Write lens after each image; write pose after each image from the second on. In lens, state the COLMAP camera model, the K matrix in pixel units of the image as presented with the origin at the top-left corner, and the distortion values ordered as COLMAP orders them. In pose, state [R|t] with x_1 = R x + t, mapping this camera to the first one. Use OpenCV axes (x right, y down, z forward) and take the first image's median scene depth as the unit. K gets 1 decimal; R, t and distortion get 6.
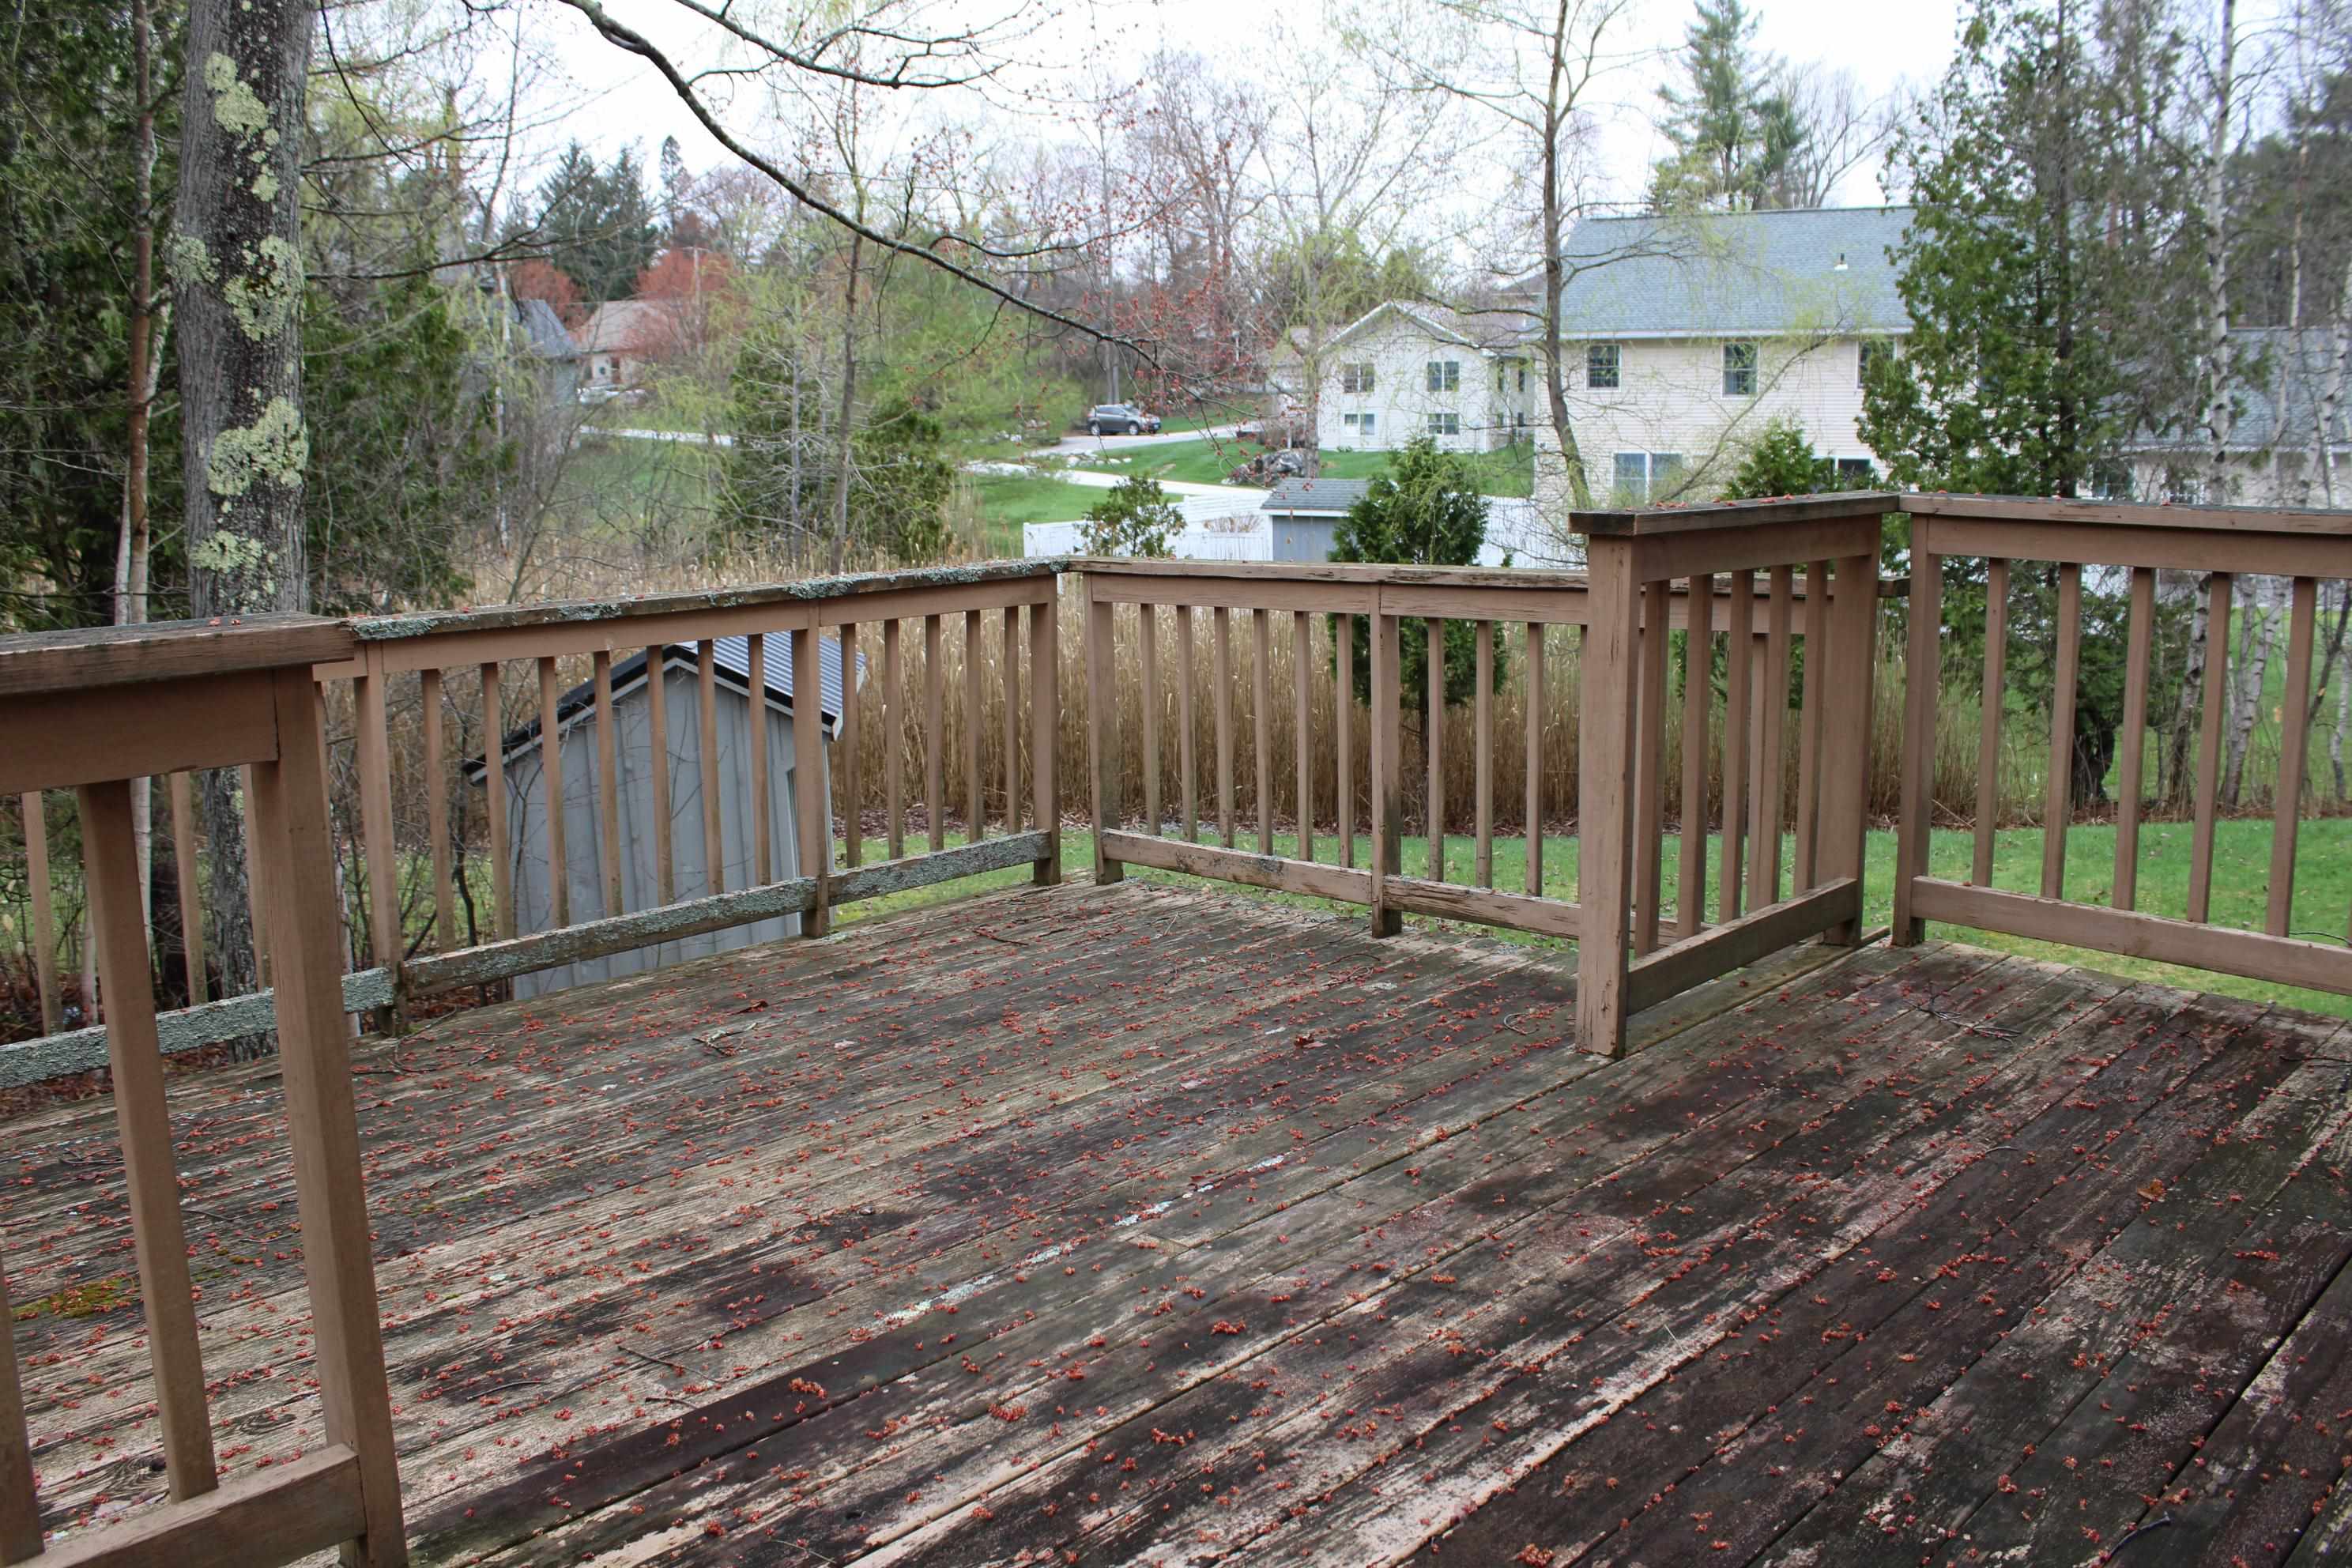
lens RADIAL K [[1990.7, 0, 1176.0], [0, 1990.7, 784.0], [0, 0, 1]] dist [-0.173537, 0.161249]
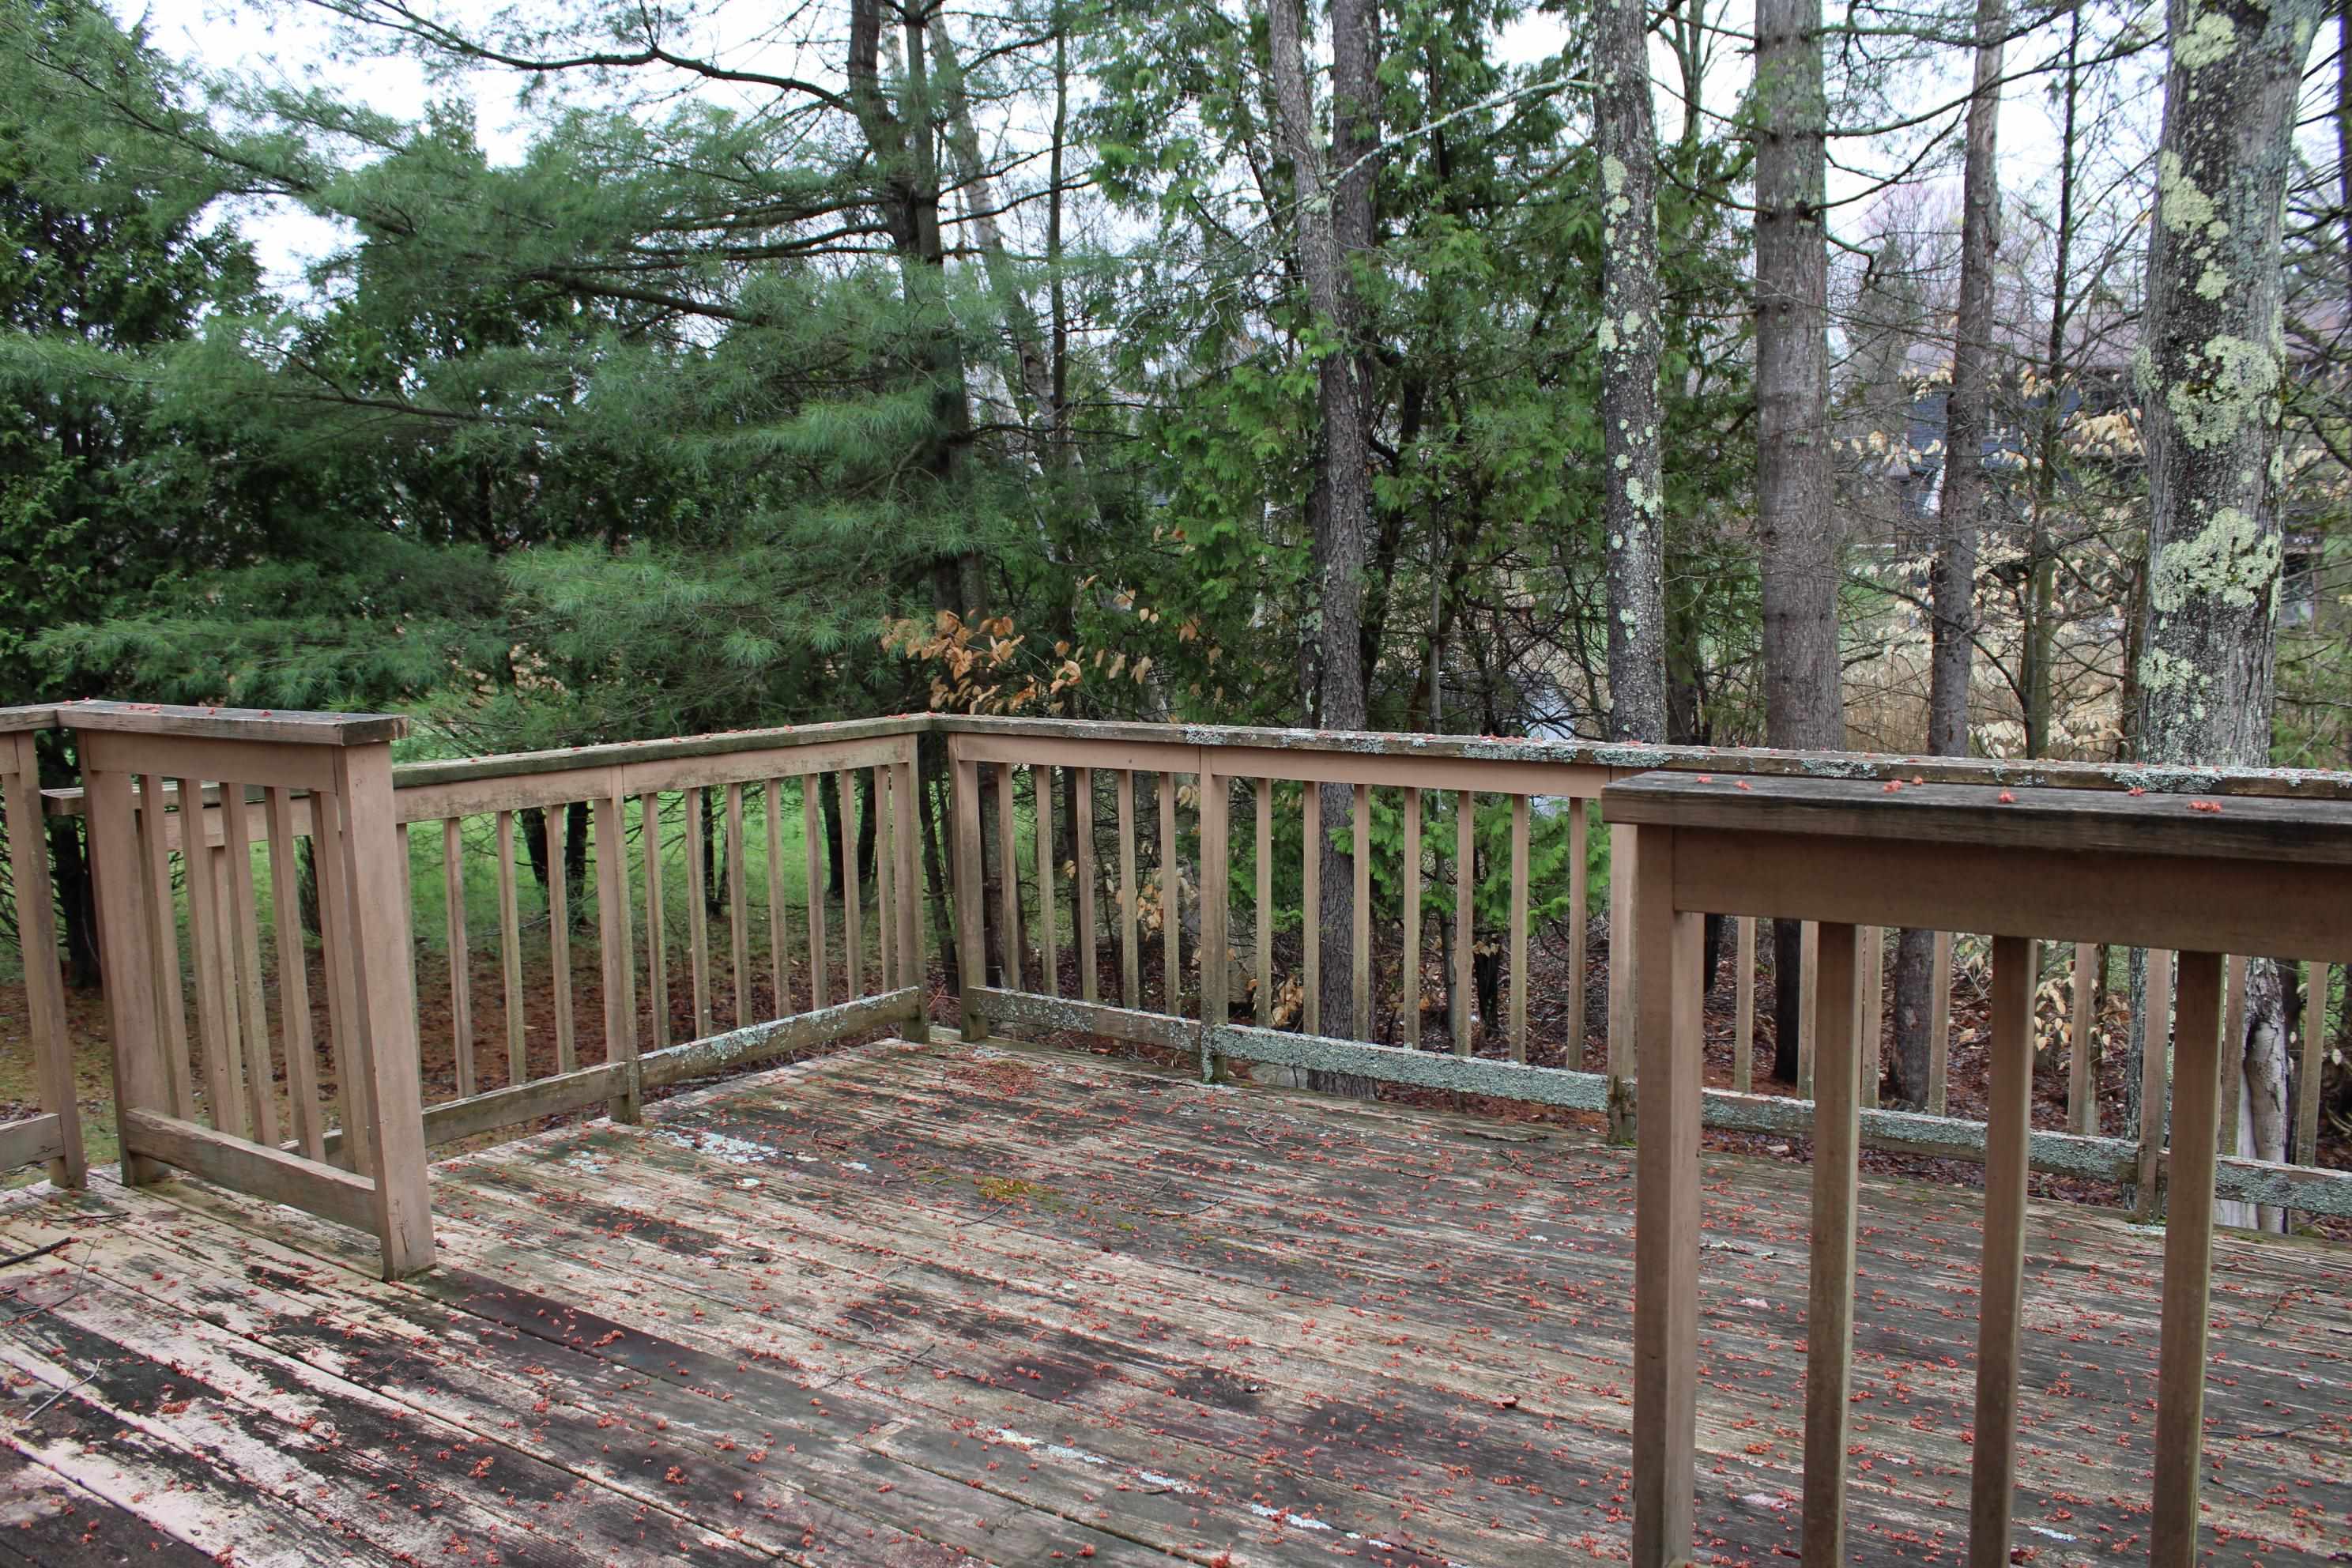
lens RADIAL K [[1990.7, 0, 1176.0], [0, 1990.7, 784.0], [0, 0, 1]] dist [-0.173537, 0.161249]
pose [[0.145863, 0.123354, -0.981584, 0.399624], [-0.156626, 0.982562, 0.100202, -0.089803], [0.976828, 0.139126, 0.162639, 0.401016]]
